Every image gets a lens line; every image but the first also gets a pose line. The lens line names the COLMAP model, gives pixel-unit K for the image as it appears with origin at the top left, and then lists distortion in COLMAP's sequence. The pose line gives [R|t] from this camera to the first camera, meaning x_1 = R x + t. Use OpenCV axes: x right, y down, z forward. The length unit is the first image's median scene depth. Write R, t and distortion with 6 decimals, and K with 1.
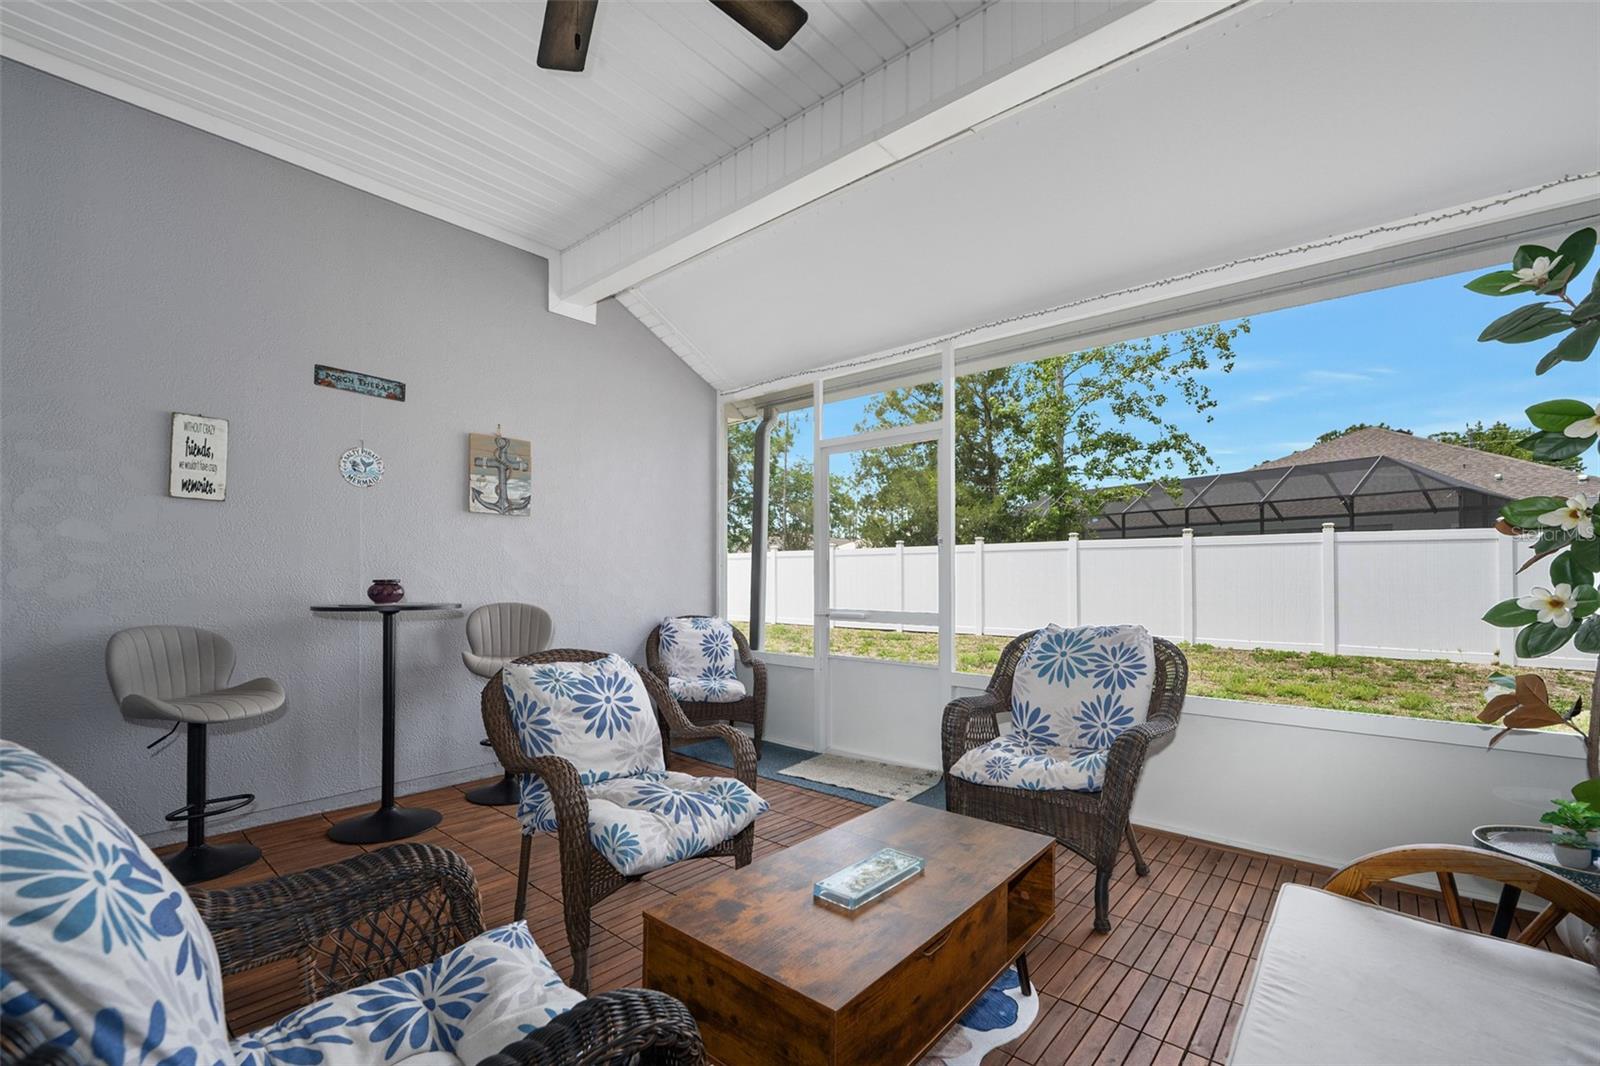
lens RADIAL K [[675.3, 0, 838.3], [0, 675.3, 577.7], [0, 0, 1]] dist [-0.002089, -0.000155]
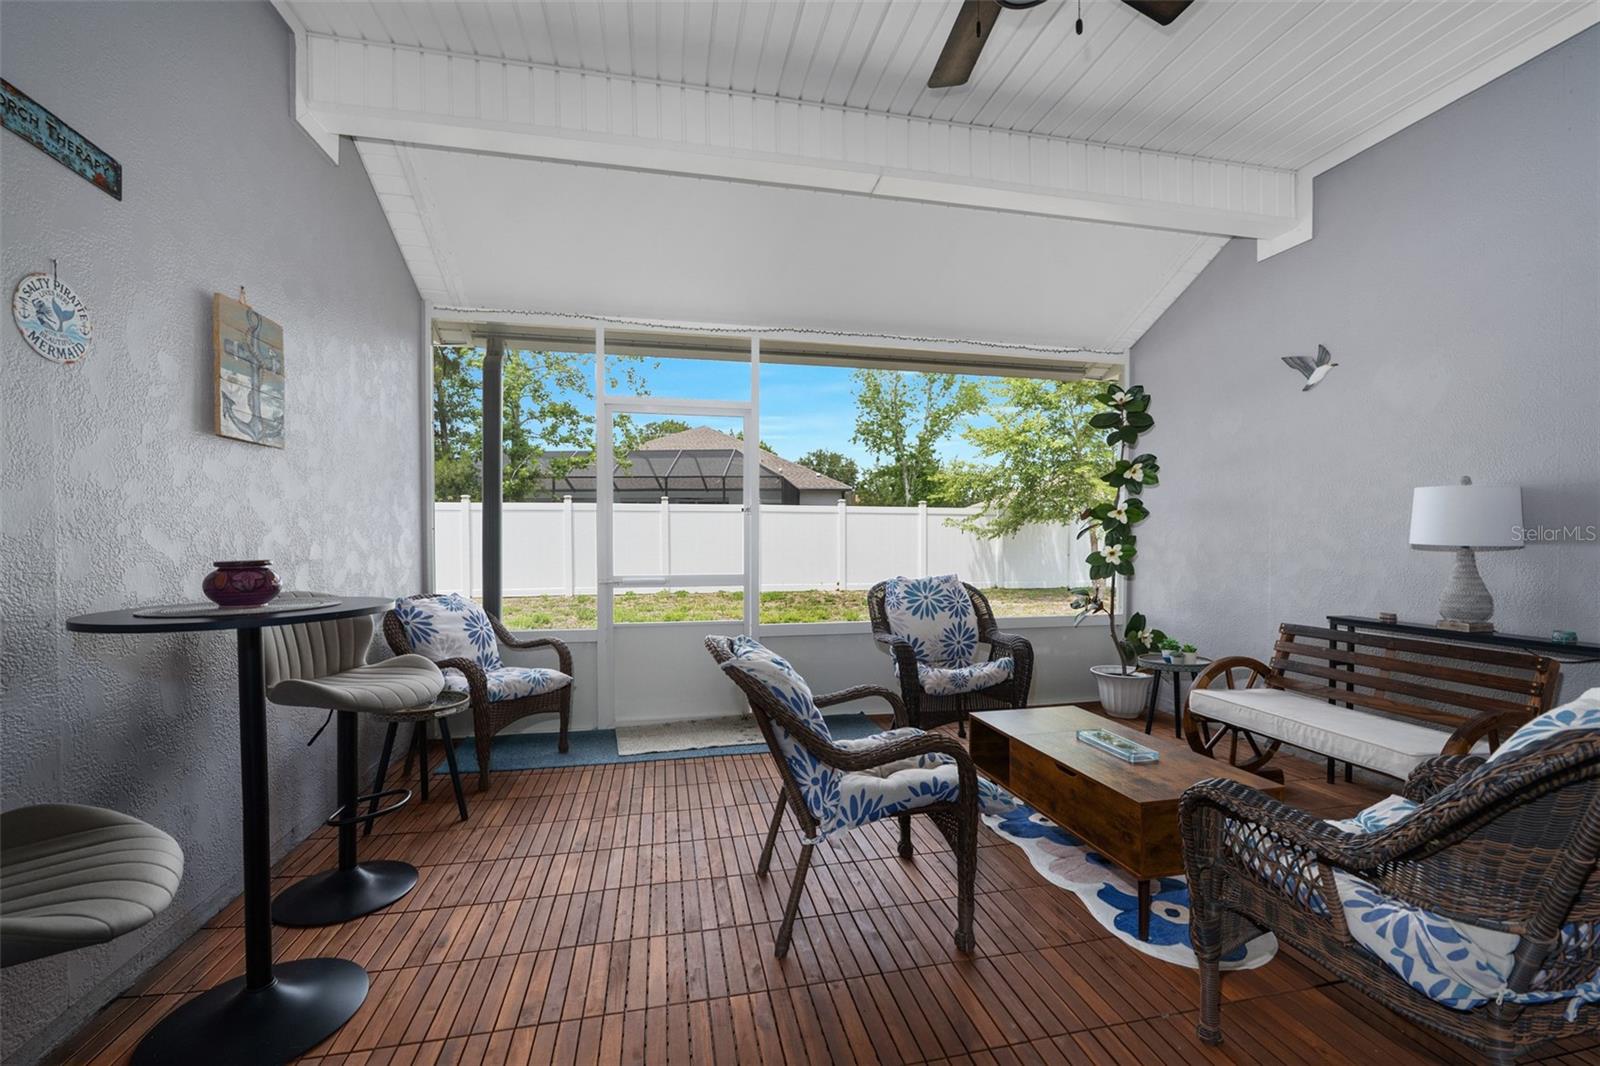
lens RADIAL K [[646.8, 0, 764.0], [0, 646.8, 551.9], [0, 0, 1]] dist [-0.000429, -0.000032]
pose [[0.627815, -0.023026, 0.778022, -0.665062], [0.001827, 0.999603, 0.028110, -0.014160], [-0.778361, -0.016226, 0.627608, 0.302971]]
